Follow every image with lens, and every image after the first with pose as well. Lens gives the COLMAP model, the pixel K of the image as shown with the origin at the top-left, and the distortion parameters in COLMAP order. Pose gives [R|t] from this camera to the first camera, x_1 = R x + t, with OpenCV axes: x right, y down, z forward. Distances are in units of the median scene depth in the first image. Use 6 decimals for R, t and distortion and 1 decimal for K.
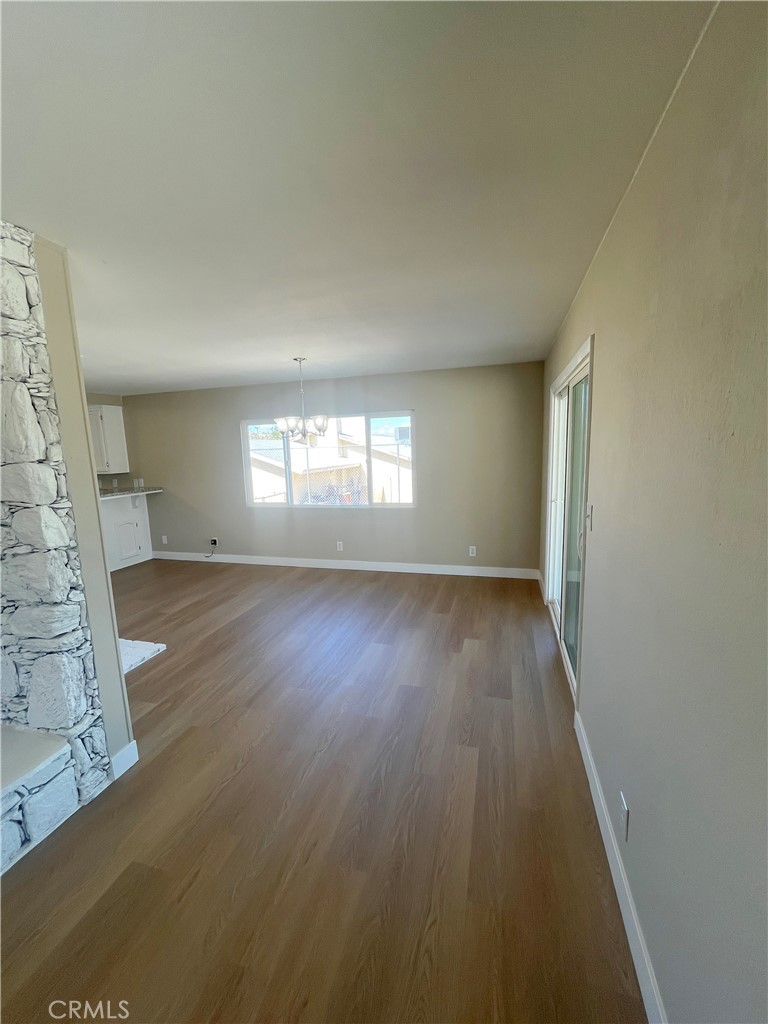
lens RADIAL K [[412.9, 0, 380.6], [0, 412.9, 511.0], [0, 0, 1]] dist [-0.000958, -0.000457]
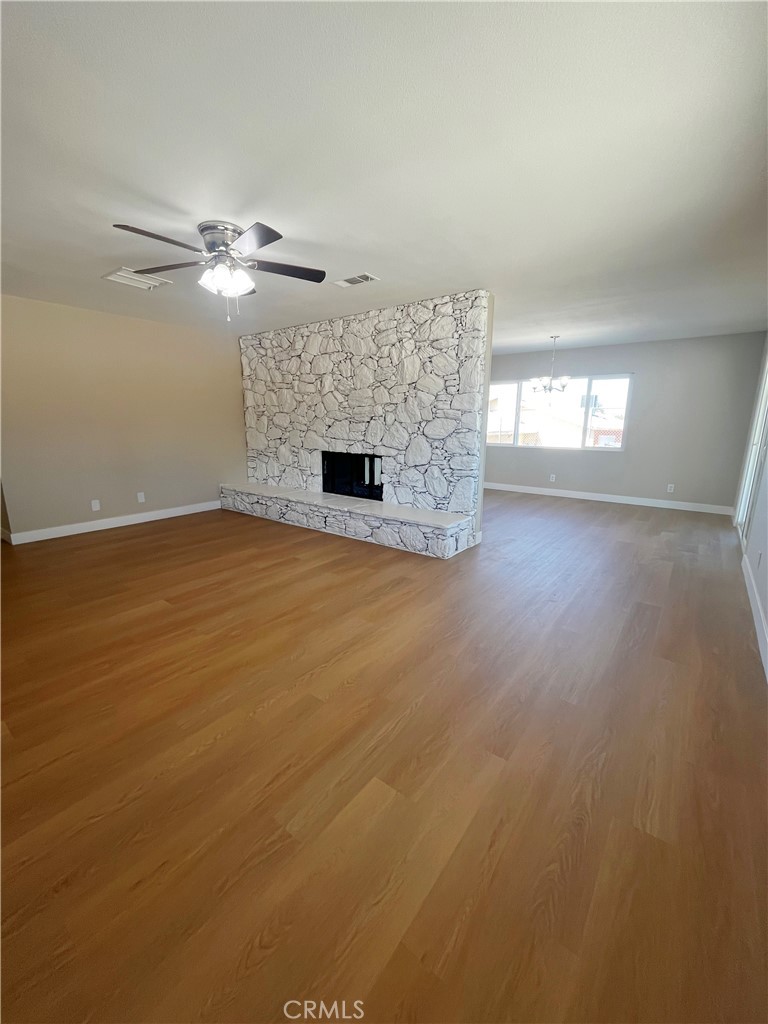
lens RADIAL K [[412.9, 0, 380.6], [0, 412.9, 511.0], [0, 0, 1]] dist [-0.000958, -0.000457]
pose [[0.930123, 0.116661, -0.348227, -0.162057], [-0.090780, 0.991814, 0.089797, 0.141765], [0.355852, -0.051910, 0.933099, -0.517786]]
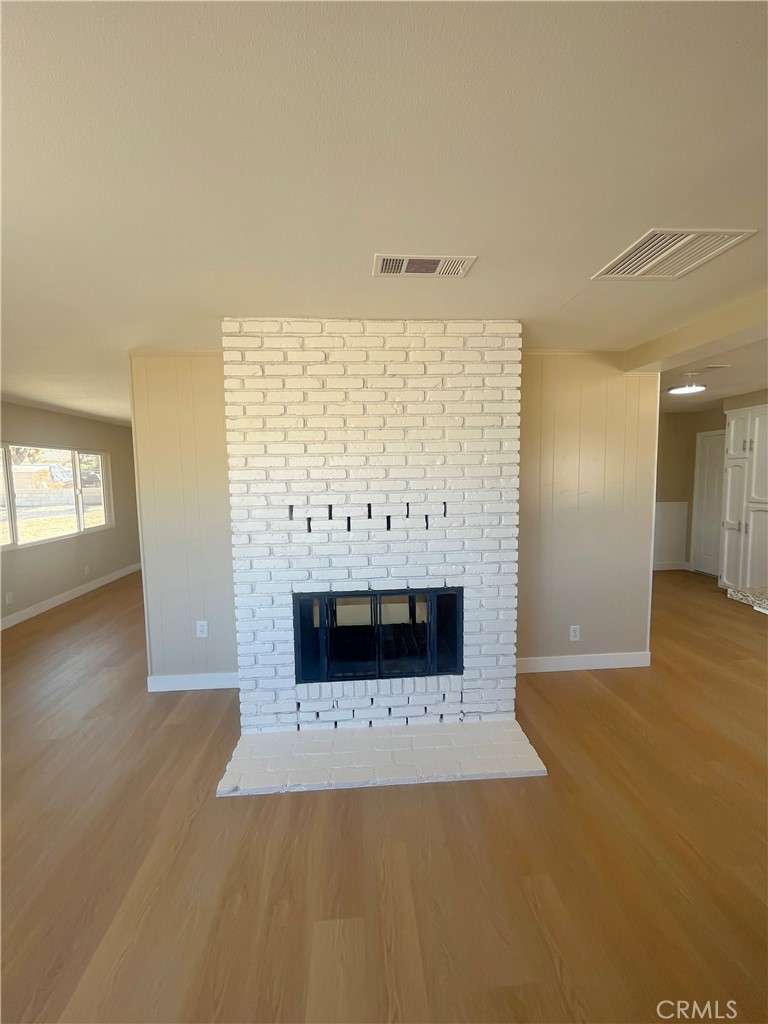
lens RADIAL K [[412.9, 0, 380.6], [0, 412.9, 511.0], [0, 0, 1]] dist [-0.000958, -0.000457]
pose [[-0.938508, 0.076850, -0.336597, -0.415501], [-0.004554, 0.972073, 0.234636, -0.155602], [0.345229, 0.221741, -0.911947, 1.116363]]
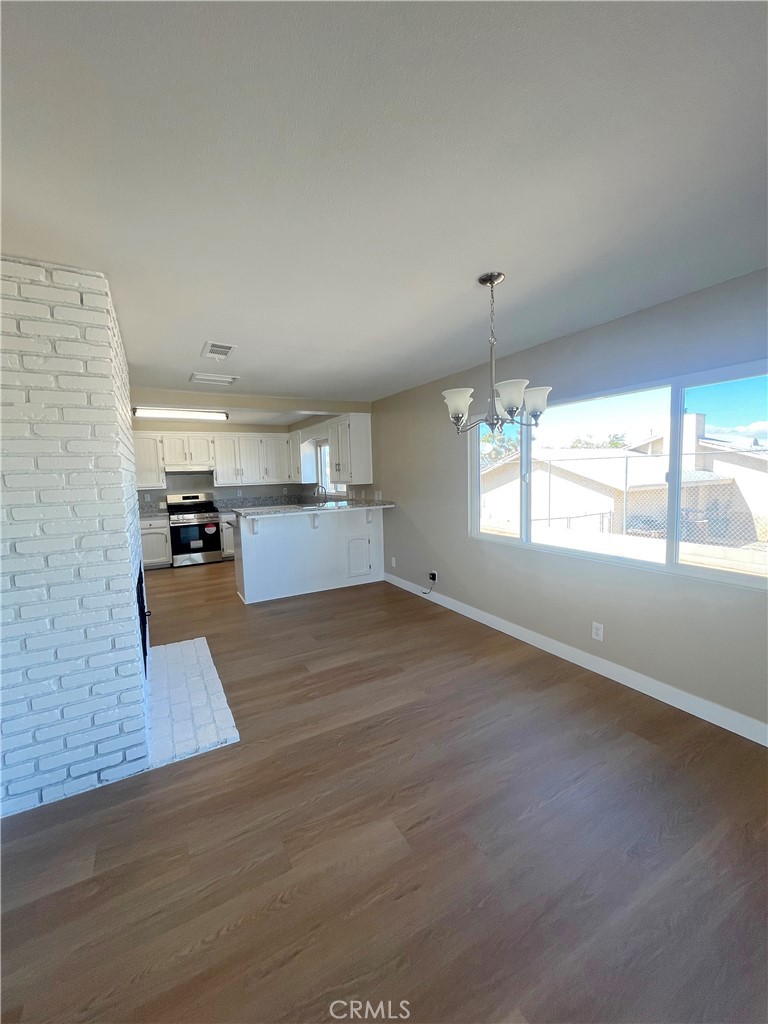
lens RADIAL K [[412.9, 0, 380.6], [0, 412.9, 511.0], [0, 0, 1]] dist [-0.000958, -0.000457]
pose [[0.712852, 0.077719, -0.696995, 0.075222], [-0.097417, 0.995179, 0.011335, -0.059766], [0.694516, 0.059819, 0.716986, 0.467065]]
